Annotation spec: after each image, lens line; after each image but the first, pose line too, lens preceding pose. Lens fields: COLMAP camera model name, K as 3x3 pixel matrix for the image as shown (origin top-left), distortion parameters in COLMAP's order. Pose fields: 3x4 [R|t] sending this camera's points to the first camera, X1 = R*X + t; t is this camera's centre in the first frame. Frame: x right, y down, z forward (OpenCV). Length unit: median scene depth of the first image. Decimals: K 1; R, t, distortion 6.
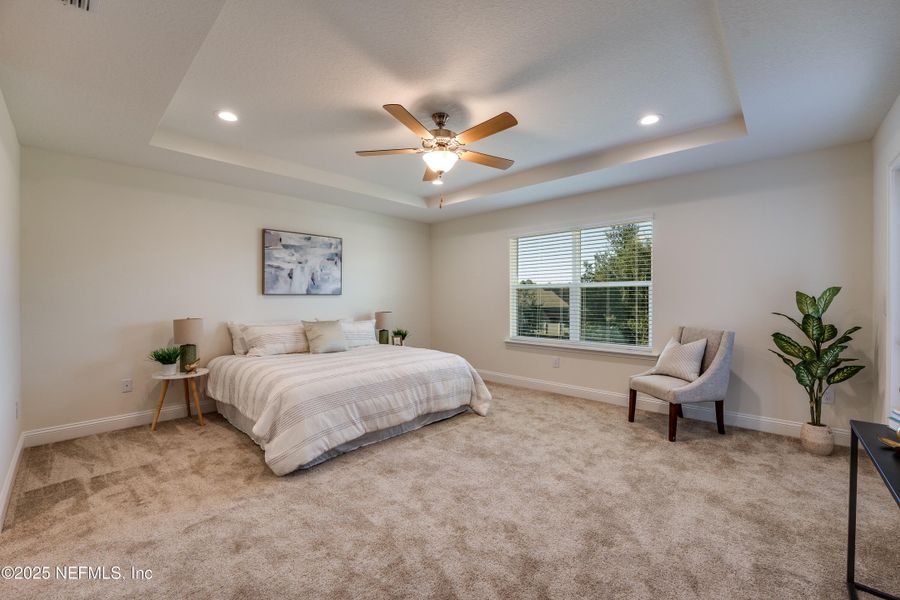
lens RADIAL K [[367.5, 0, 452.8], [0, 367.5, 298.3], [0, 0, 1]] dist [-0.030530, 0.004242]
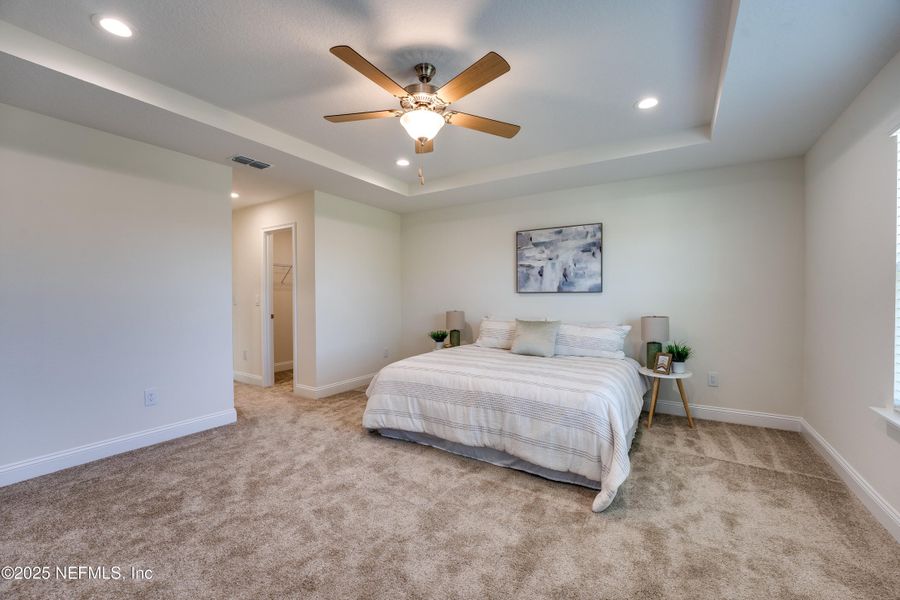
lens RADIAL K [[367.5, 0, 450.4], [0, 367.5, 299.0], [0, 0, 1]] dist [-0.030530, 0.004242]
pose [[0.186836, 0.010903, -0.982331, 0.493978], [-0.002541, 0.999940, 0.010615, -0.002408], [0.982388, 0.000512, 0.186852, 0.585687]]
